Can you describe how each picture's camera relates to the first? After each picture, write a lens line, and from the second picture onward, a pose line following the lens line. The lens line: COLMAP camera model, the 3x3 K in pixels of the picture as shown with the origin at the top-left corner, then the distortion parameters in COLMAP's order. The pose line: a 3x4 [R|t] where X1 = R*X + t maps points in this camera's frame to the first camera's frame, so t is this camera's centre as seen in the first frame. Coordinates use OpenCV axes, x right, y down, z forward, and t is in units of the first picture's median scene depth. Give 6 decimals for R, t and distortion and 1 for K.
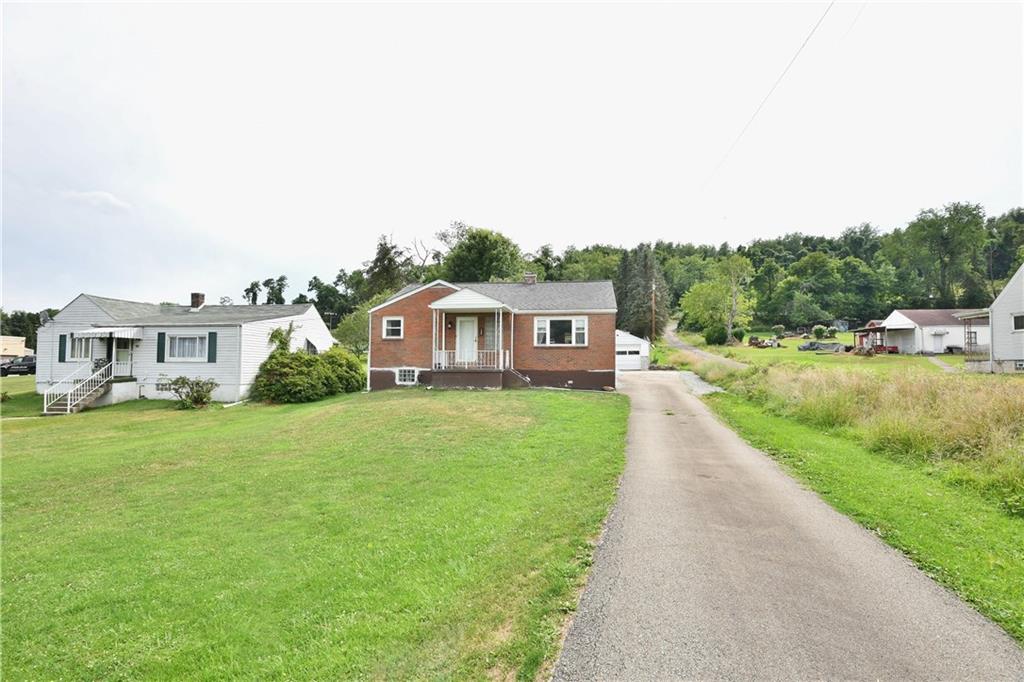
lens RADIAL K [[528.1, 0, 508.0], [0, 528.1, 340.2], [0, 0, 1]] dist [0.012217, -0.002620]
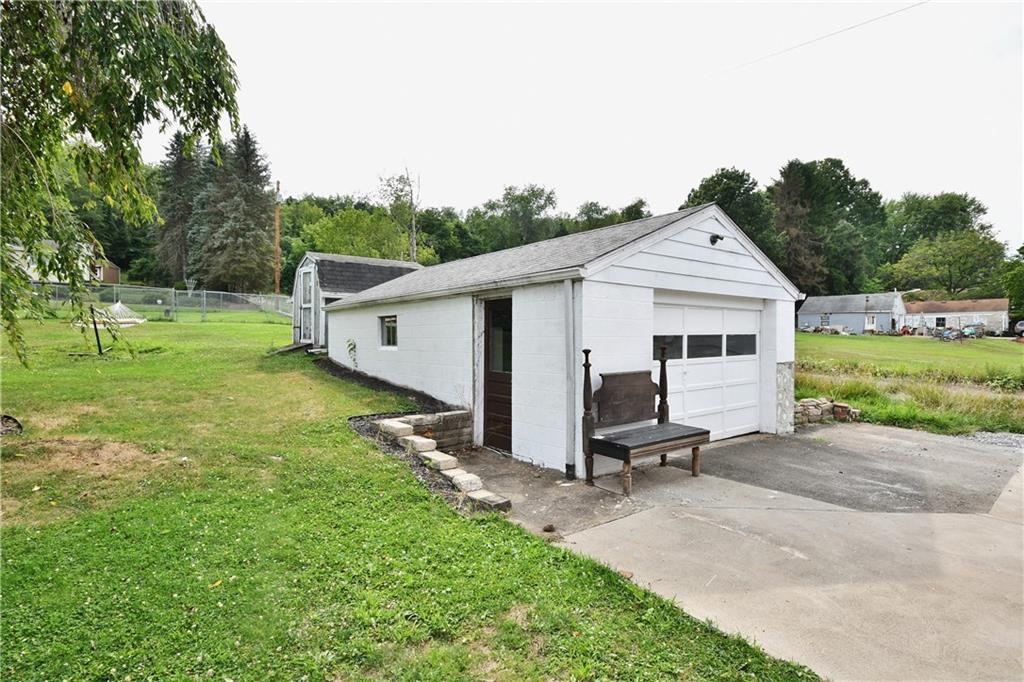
lens RADIAL K [[528.1, 0, 512.3], [0, 528.1, 343.8], [0, 0, 1]] dist [0.012217, -0.002620]
pose [[0.629597, -0.008093, 0.776880, 0.069905], [-0.037996, 0.998428, 0.041194, 0.031403], [-0.775992, -0.055454, 0.628300, 1.577482]]
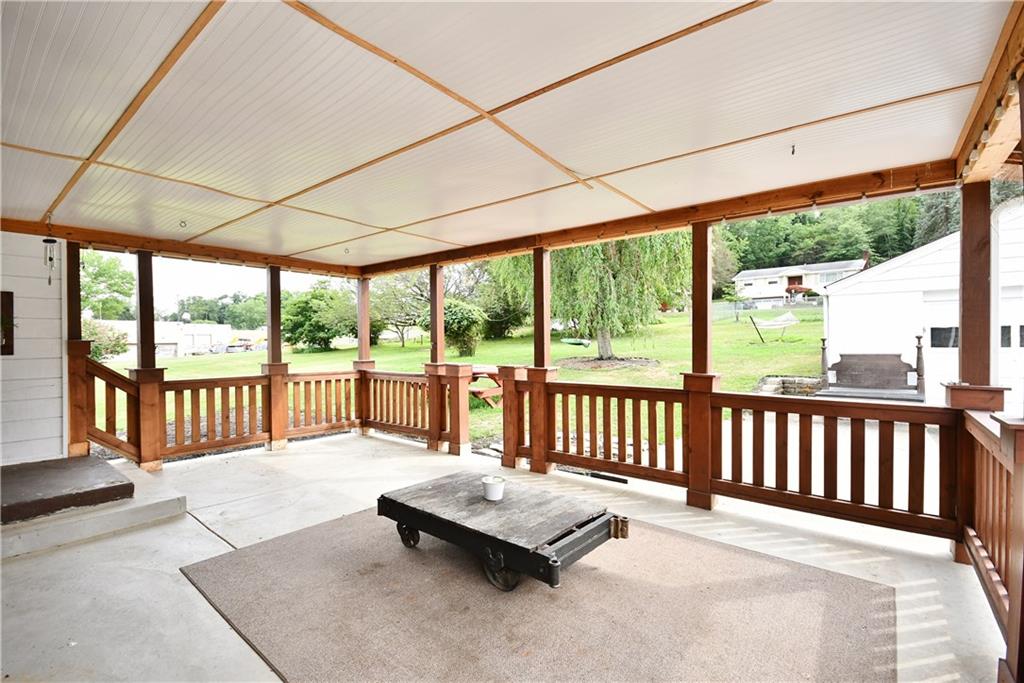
lens RADIAL K [[452.7, 0, 508.9], [0, 452.7, 345.0], [0, 0, 1]] dist [0.002606, -0.006580]
pose [[0.866081, -0.006159, -0.499866, 0.221573], [0.039605, 0.997626, 0.056328, 0.020645], [0.498332, -0.068582, 0.864269, 1.326881]]
